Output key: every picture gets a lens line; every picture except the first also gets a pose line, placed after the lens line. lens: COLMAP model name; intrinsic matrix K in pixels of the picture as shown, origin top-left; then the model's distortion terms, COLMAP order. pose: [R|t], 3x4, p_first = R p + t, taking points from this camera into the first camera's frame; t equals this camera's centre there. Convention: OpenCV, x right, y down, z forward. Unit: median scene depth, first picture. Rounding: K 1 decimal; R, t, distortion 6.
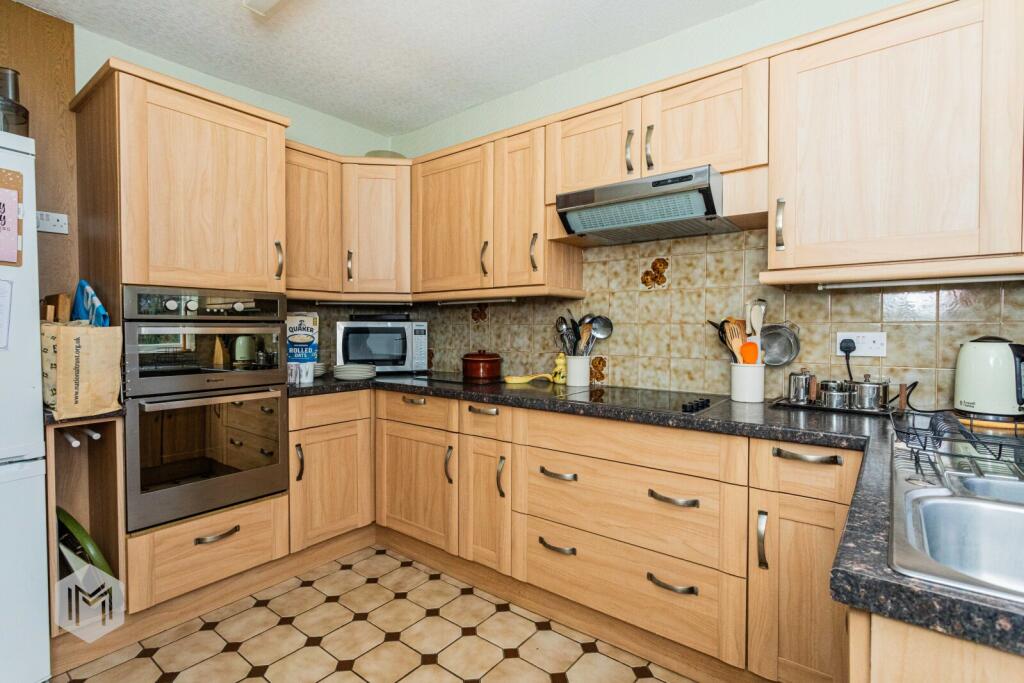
lens RADIAL K [[495.5, 0, 508.0], [0, 495.5, 342.5], [0, 0, 1]] dist [0.003166, 0.001737]
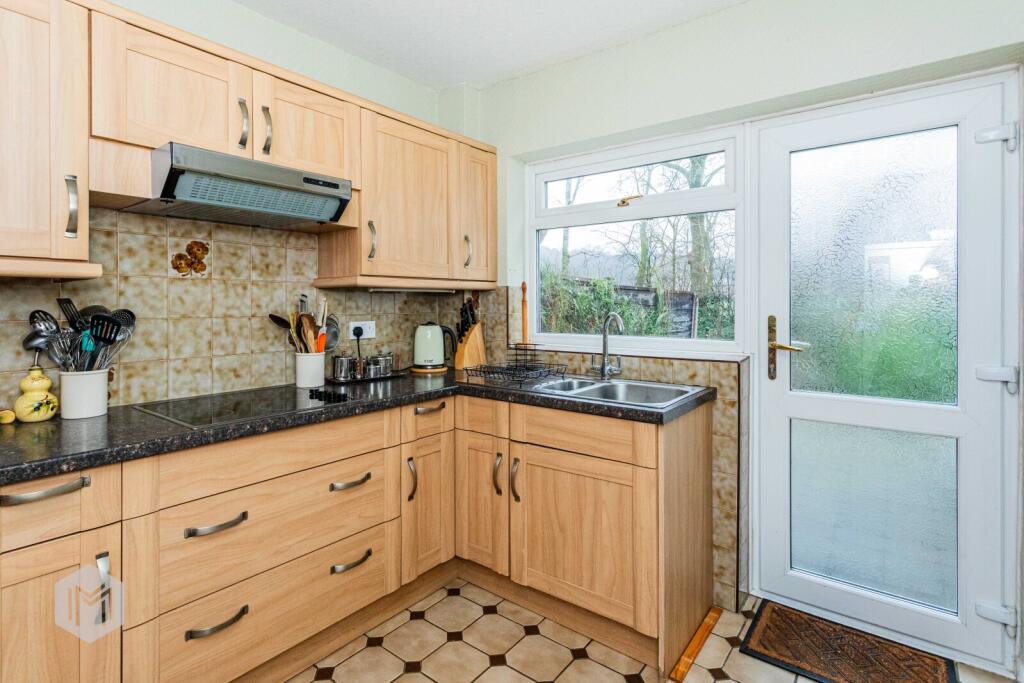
lens RADIAL K [[512.6, 0, 491.4], [0, 512.6, 308.0], [0, 0, 1]] dist [0.001545, 0.000352]
pose [[0.015153, -0.009768, 0.999837, -0.581661], [0.032042, 0.999443, 0.009279, -0.048565], [-0.999372, 0.031896, 0.015458, 0.497381]]
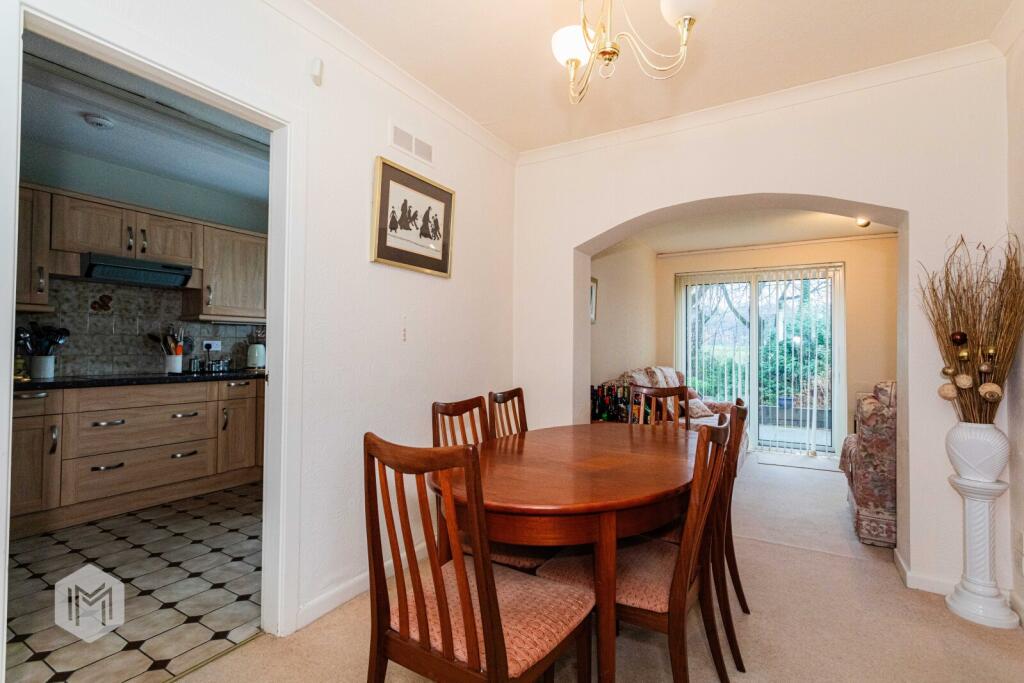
lens RADIAL K [[495.5, 0, 509.8], [0, 495.5, 343.0], [0, 0, 1]] dist [0.003166, 0.001737]
pose [[-0.114740, 0.006616, 0.993374, -1.516185], [0.020423, 0.999782, -0.004300, 0.025076], [-0.993186, 0.019794, -0.114850, -0.139186]]
